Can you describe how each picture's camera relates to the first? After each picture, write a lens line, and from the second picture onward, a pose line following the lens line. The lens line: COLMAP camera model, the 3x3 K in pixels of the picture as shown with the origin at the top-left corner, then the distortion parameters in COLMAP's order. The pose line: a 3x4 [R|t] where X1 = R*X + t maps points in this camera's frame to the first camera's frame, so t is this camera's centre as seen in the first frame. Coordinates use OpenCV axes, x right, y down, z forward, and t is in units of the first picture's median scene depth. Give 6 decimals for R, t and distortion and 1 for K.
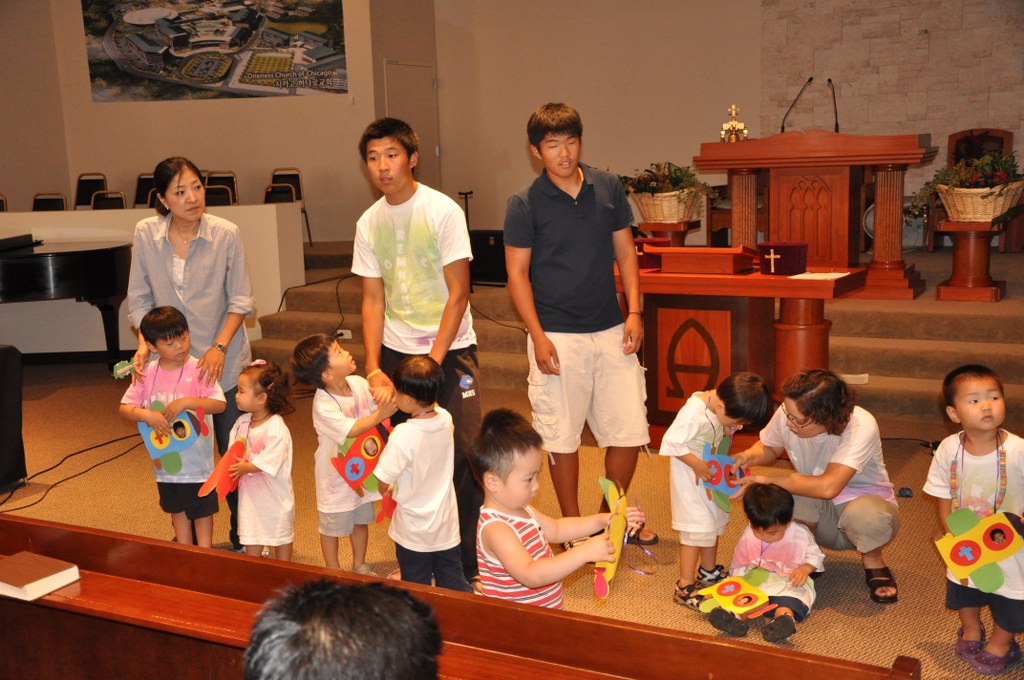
lens RADIAL K [[1162.7, 0, 517.4], [0, 1162.7, 338.5], [0, 0, 1]] dist [0.117401, 0.000000]
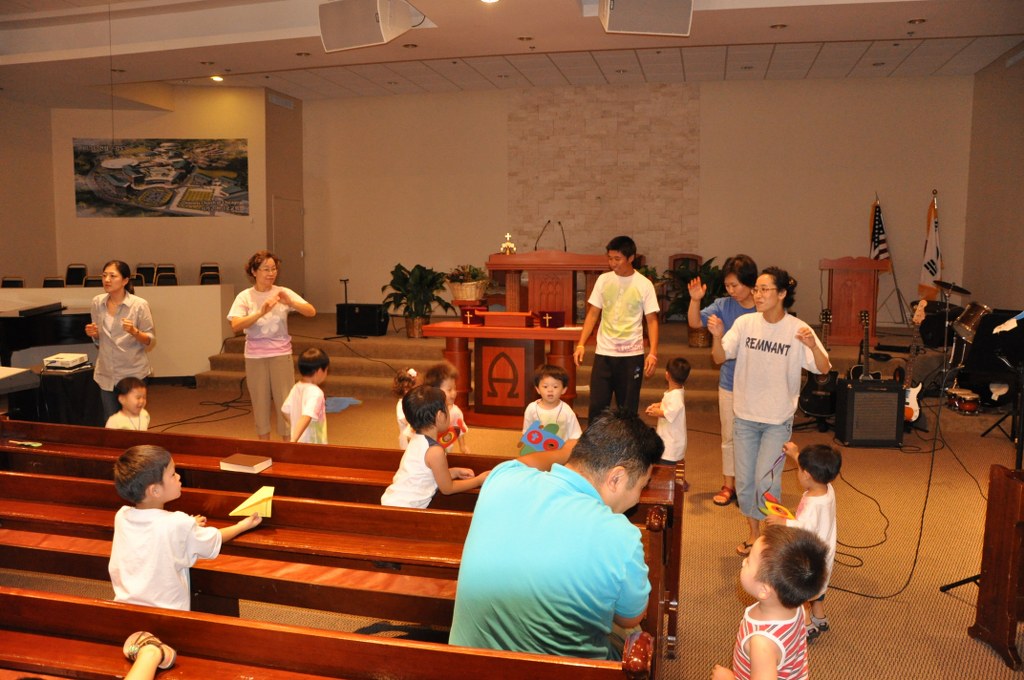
lens RADIAL K [[785.3, 0, 513.0], [0, 785.3, 340.0], [0, 0, 1]] dist [-0.052060, -0.000570]
pose [[0.968541, 0.005348, 0.248798, -0.065733], [0.008503, 0.998474, -0.054565, 0.014804], [-0.248710, 0.054964, 0.967017, -0.079558]]
